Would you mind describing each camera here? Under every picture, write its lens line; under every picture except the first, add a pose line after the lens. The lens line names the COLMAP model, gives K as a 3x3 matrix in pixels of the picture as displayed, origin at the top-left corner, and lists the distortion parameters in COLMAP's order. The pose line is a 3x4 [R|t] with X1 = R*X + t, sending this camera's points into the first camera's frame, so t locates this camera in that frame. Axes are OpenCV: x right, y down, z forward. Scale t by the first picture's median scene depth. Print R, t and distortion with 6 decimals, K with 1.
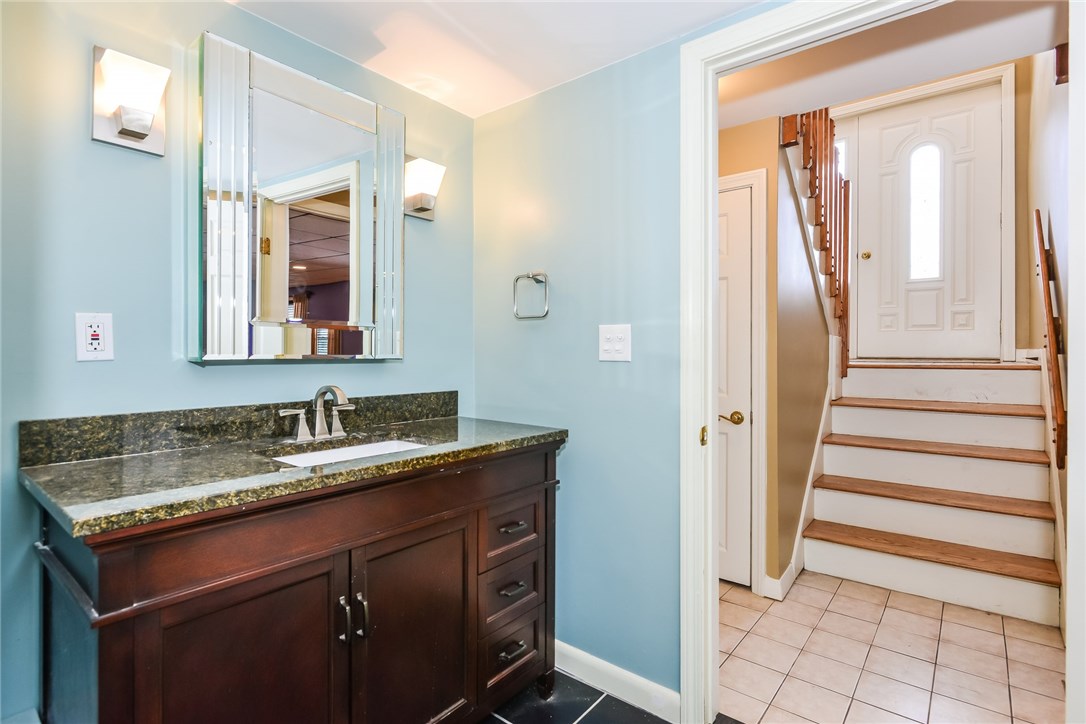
lens RADIAL K [[529.9, 0, 542.7], [0, 529.9, 354.0], [0, 0, 1]] dist [-0.001256, 0.000392]
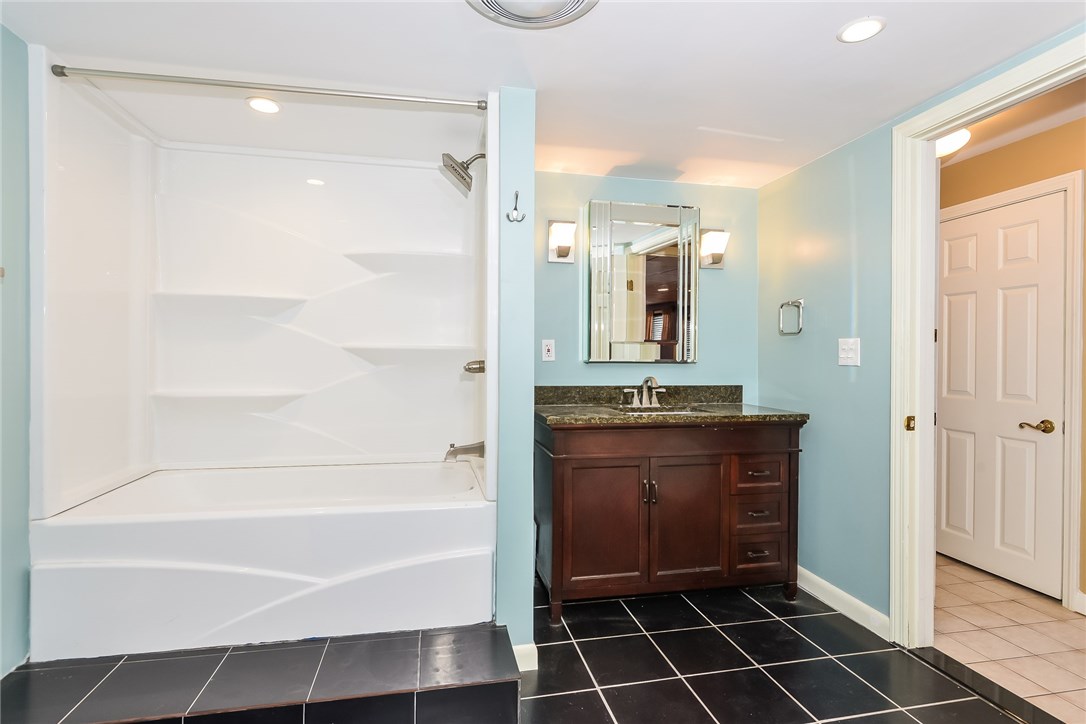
lens RADIAL K [[519.0, 0, 553.8], [0, 519.0, 360.2], [0, 0, 1]] dist [0.000480, 0.000146]
pose [[0.792017, 0.008963, -0.610433, 0.362783], [-0.007068, 0.999960, 0.005512, -0.002271], [0.610458, -0.000051, 0.792049, -0.514299]]
